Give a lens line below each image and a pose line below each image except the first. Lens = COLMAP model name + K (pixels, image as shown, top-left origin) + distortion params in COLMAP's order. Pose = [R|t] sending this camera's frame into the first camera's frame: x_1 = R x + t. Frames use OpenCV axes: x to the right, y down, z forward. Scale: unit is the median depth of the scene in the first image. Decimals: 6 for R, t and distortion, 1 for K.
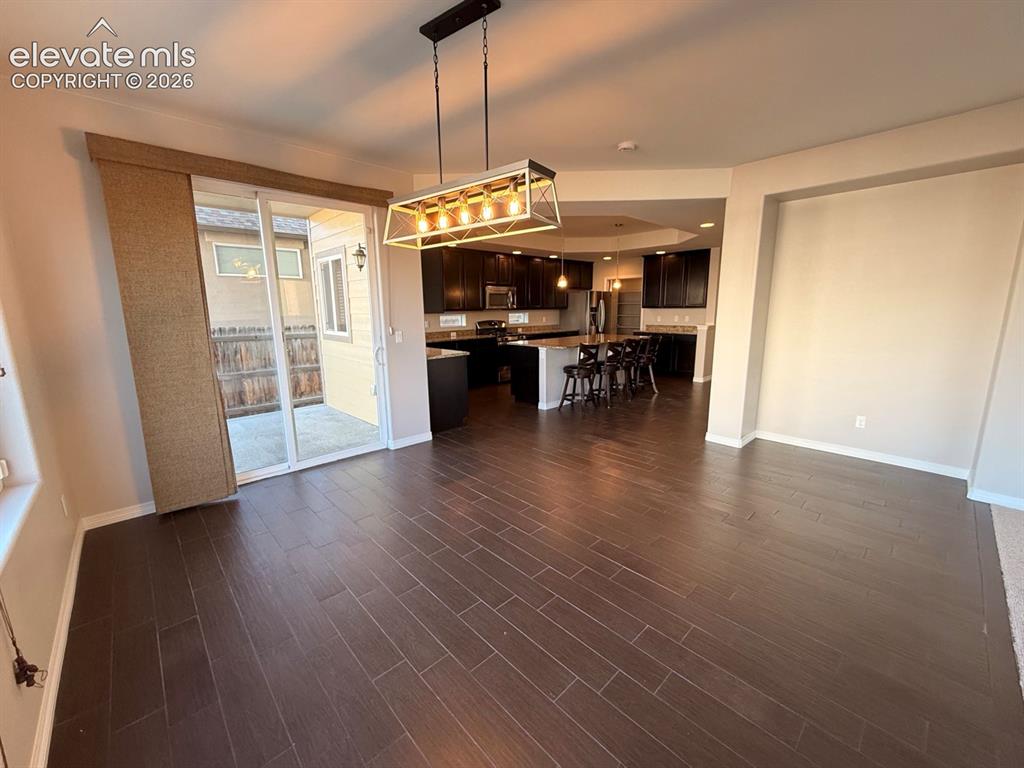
lens RADIAL K [[407.7, 0, 508.0], [0, 407.7, 383.5], [0, 0, 1]] dist [0.000134, -0.000349]
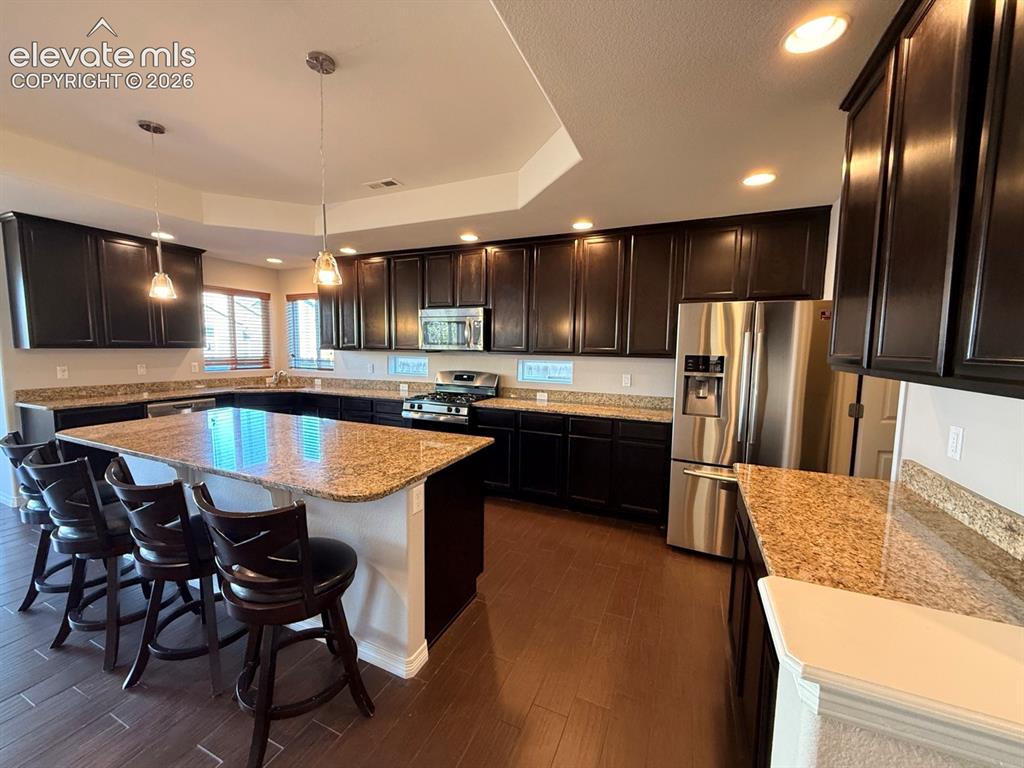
lens RADIAL K [[407.7, 0, 508.0], [0, 407.7, 383.5], [0, 0, 1]] dist [0.000134, -0.000349]
pose [[0.384124, 0.103212, -0.917494, 0.829749], [-0.189609, 0.981370, 0.031015, -0.285973], [0.903602, 0.162052, 0.396538, 1.439563]]
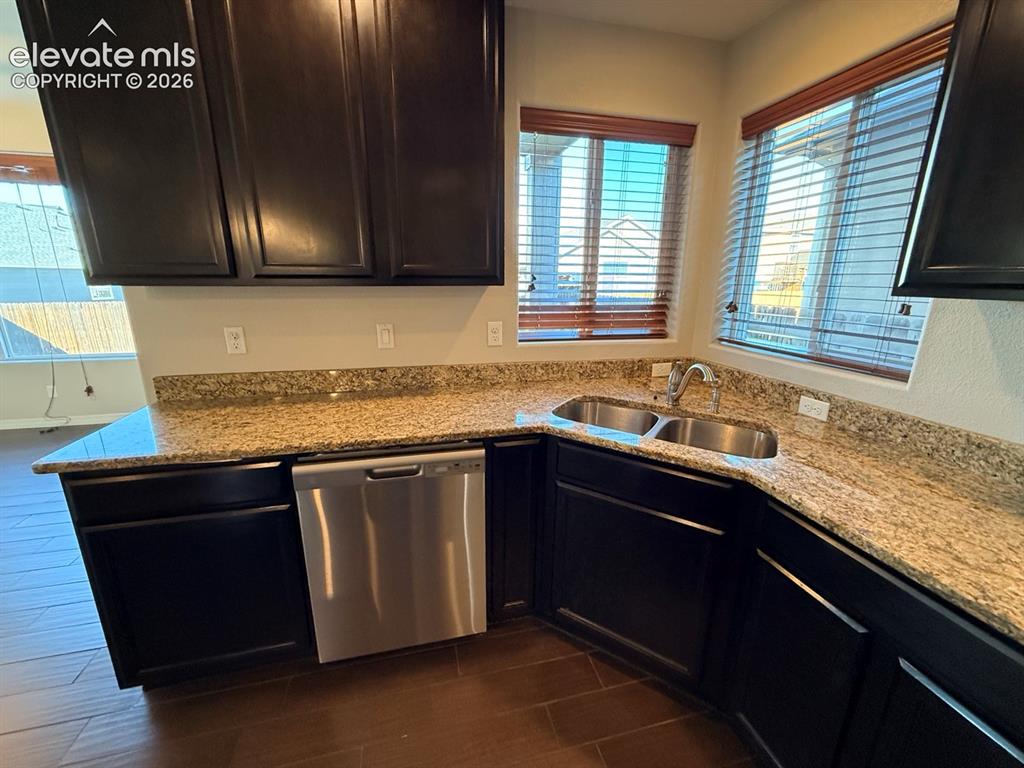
lens RADIAL K [[407.7, 0, 508.0], [0, 407.7, 383.5], [0, 0, 1]] dist [0.000134, -0.000349]
pose [[-0.489620, 0.228021, -0.841593, -0.046749], [-0.160880, 0.925004, 0.344217, -0.243664], [0.856965, 0.303931, -0.416216, 1.330563]]
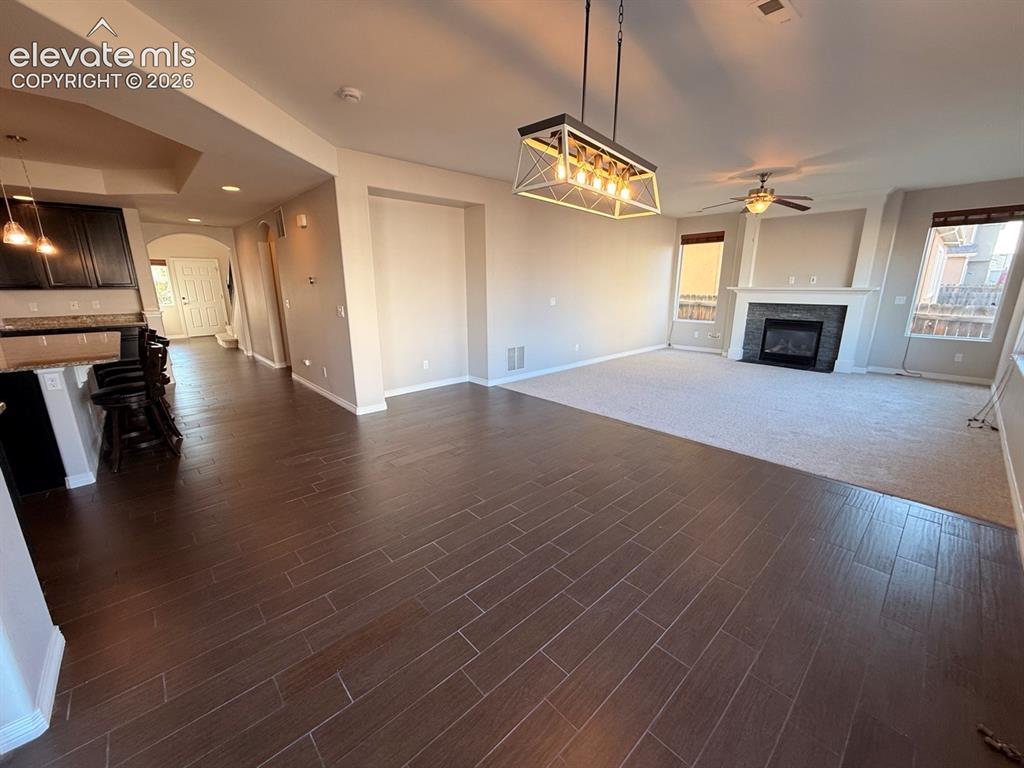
lens RADIAL K [[407.7, 0, 508.0], [0, 407.7, 383.5], [0, 0, 1]] dist [0.000134, -0.000349]
pose [[0.016243, -0.228849, 0.973326, -0.465401], [0.188156, 0.956763, 0.221815, -0.089844], [-0.982005, 0.179534, 0.058600, 0.508976]]
